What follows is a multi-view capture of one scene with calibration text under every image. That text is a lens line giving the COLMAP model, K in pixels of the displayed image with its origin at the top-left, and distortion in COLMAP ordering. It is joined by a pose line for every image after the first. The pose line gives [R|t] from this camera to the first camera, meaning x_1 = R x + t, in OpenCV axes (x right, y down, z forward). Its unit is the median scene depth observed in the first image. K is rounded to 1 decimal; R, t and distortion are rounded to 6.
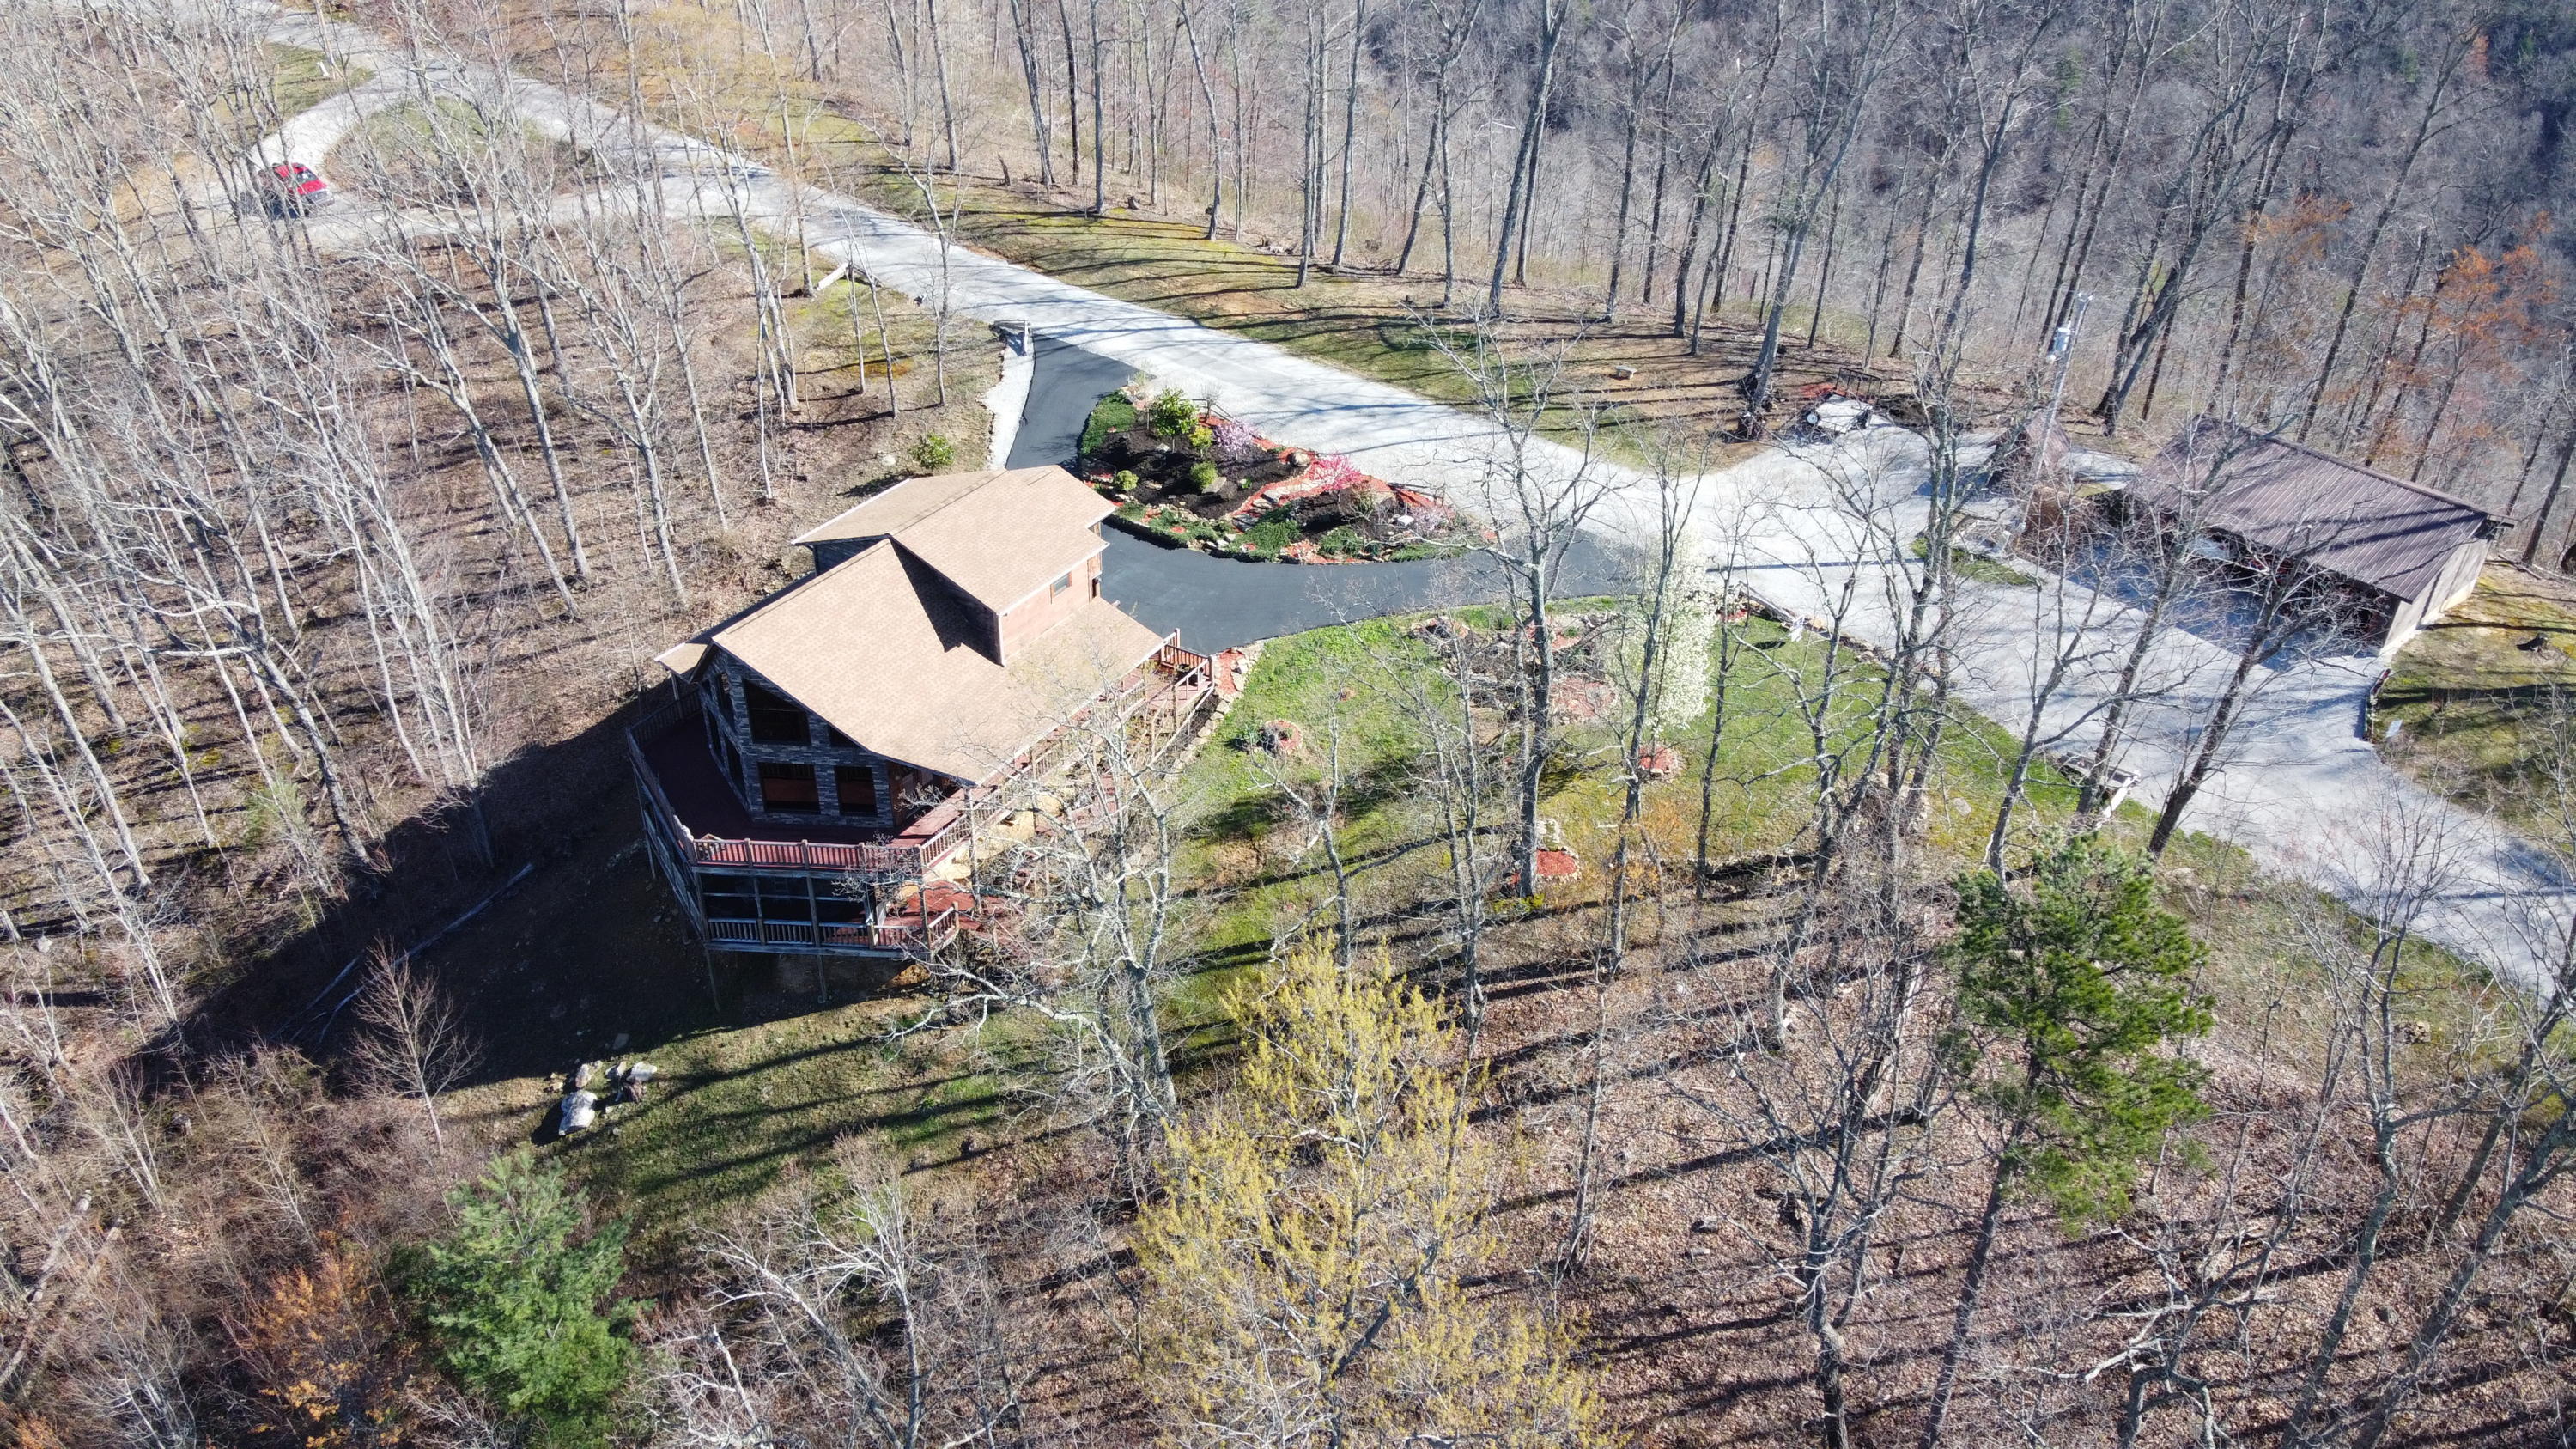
lens RADIAL K [[1894.0, 0, 1298.2], [0, 1894.0, 725.0], [0, 0, 1]] dist [0.283040, -0.751543]
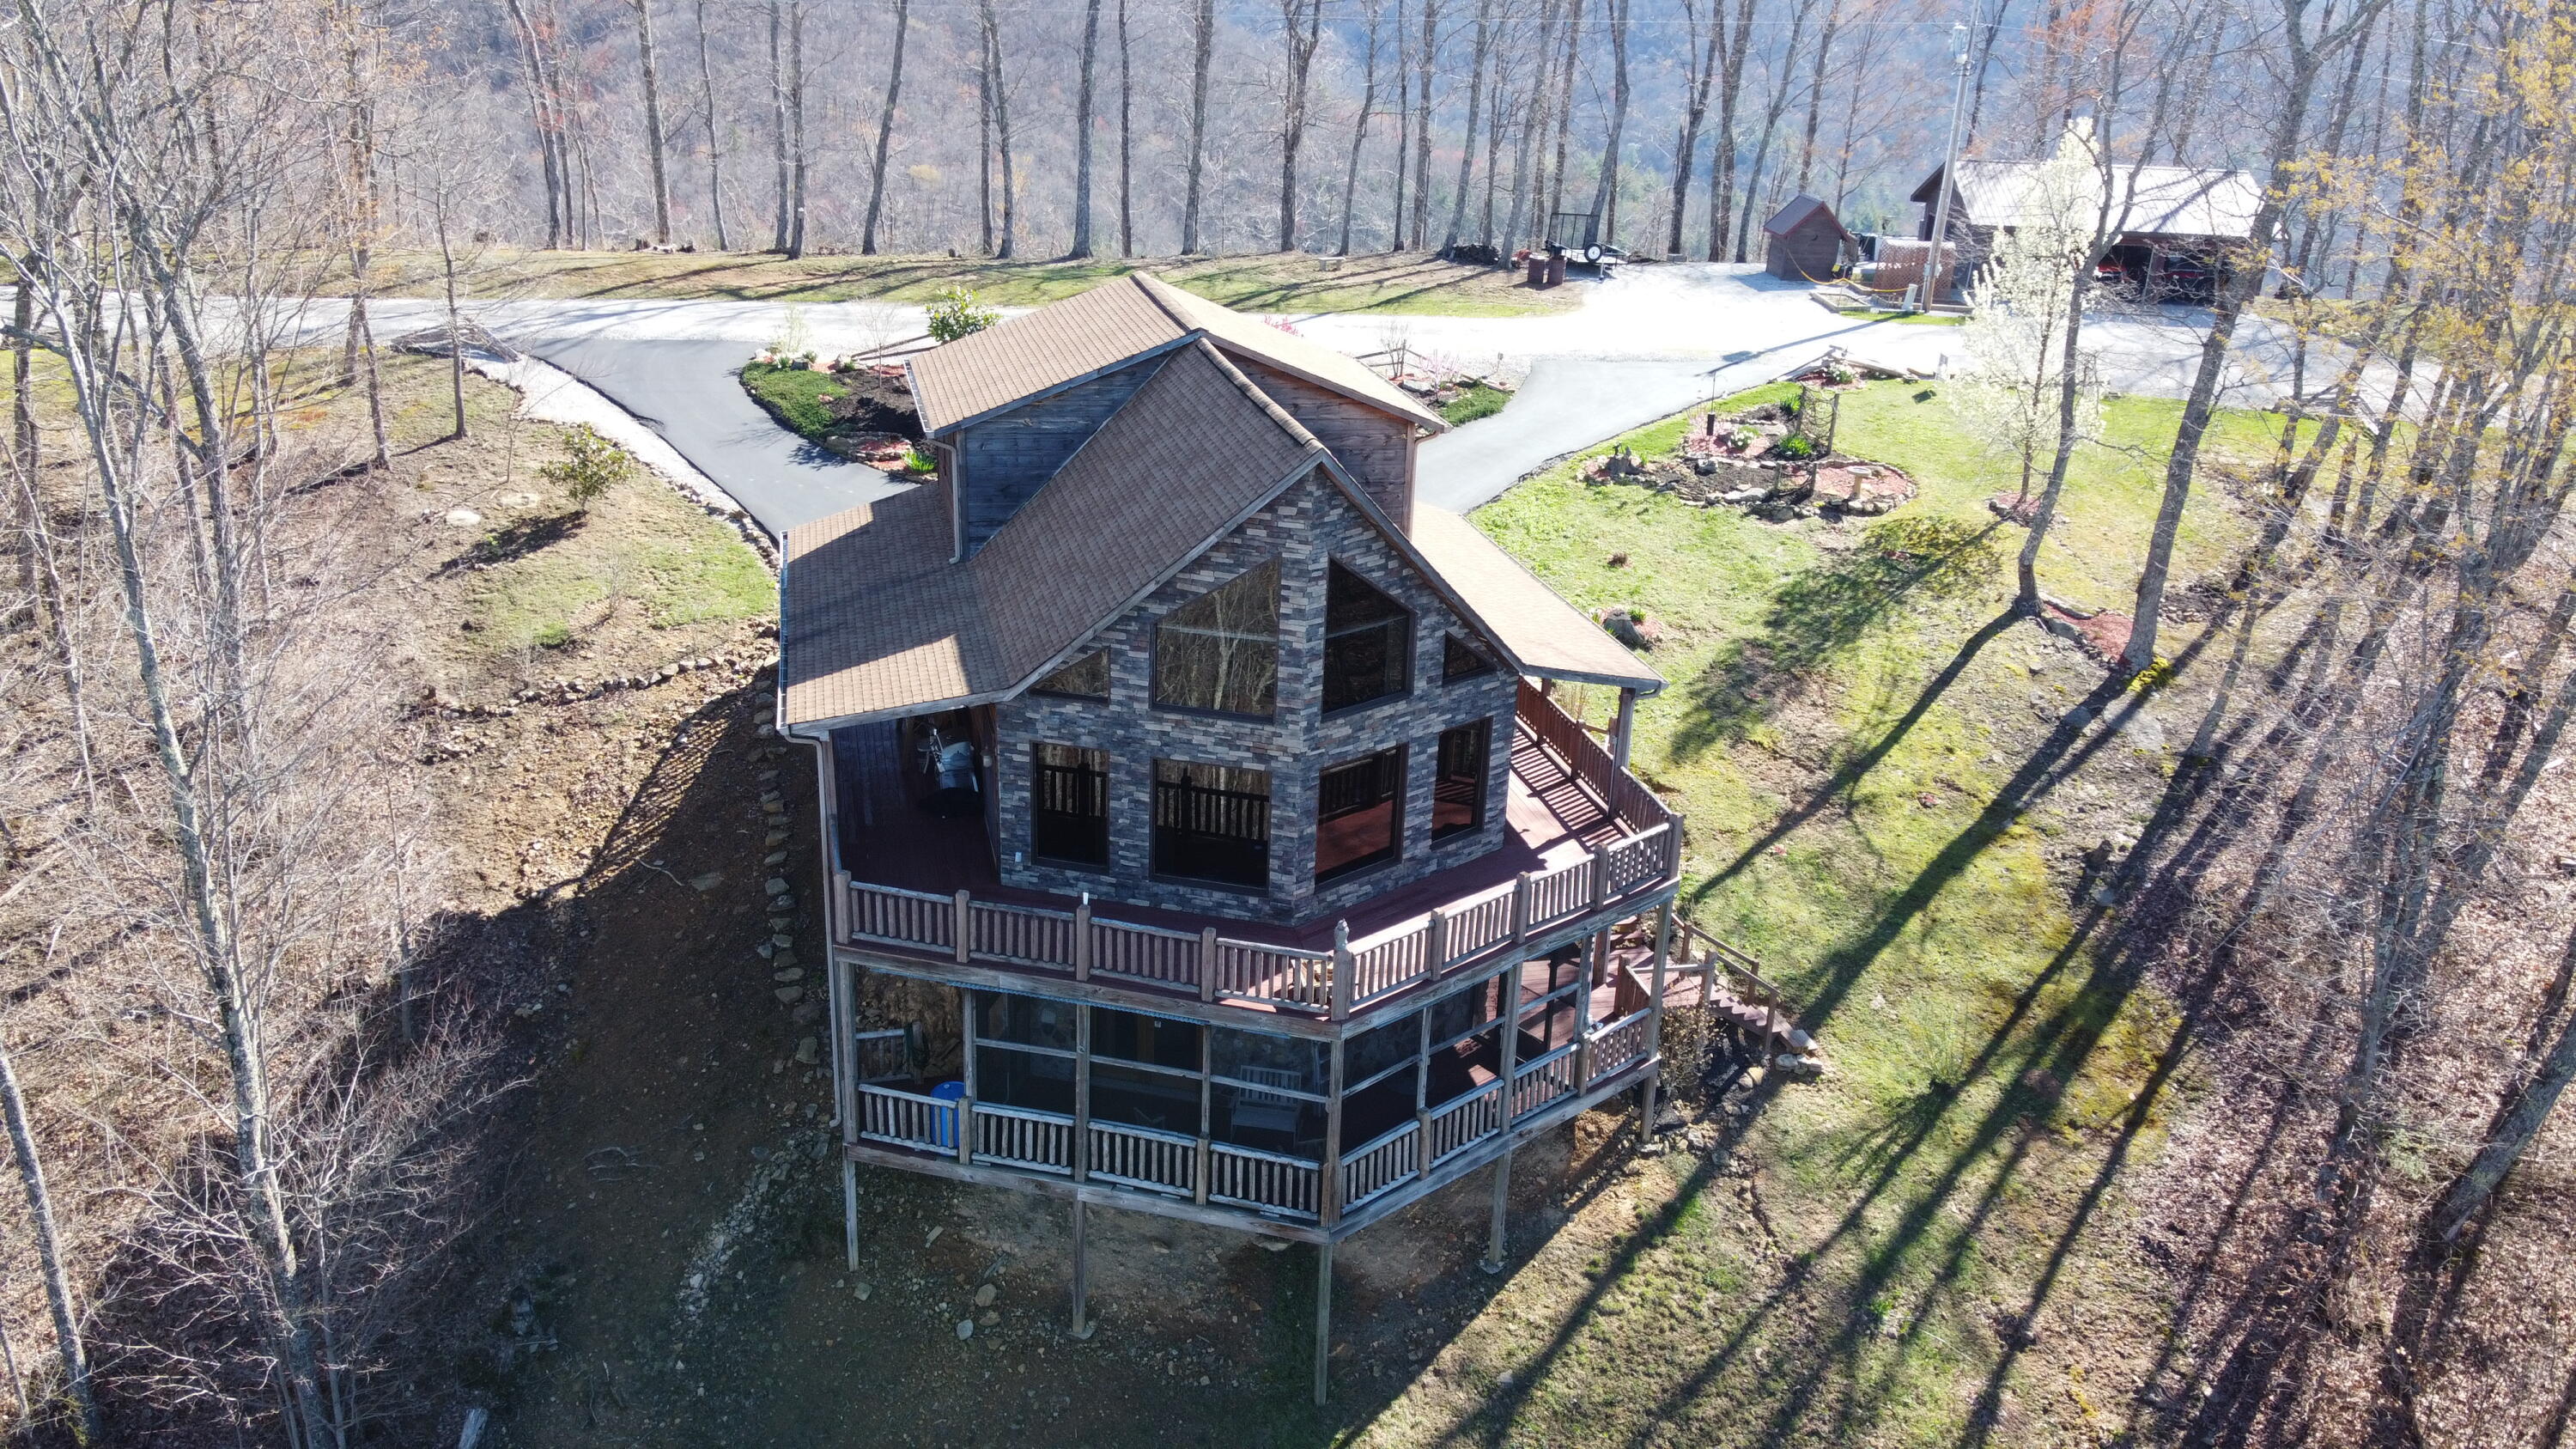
lens RADIAL K [[1921.4, 0, 1295.0], [0, 1921.4, 706.6], [0, 0, 1]] dist [0.154738, -0.304807]
pose [[0.709001, -0.244765, 0.661368, -0.440146], [0.368273, 0.928305, -0.051242, 0.020500], [-0.601409, 0.279894, 0.748309, 0.514398]]
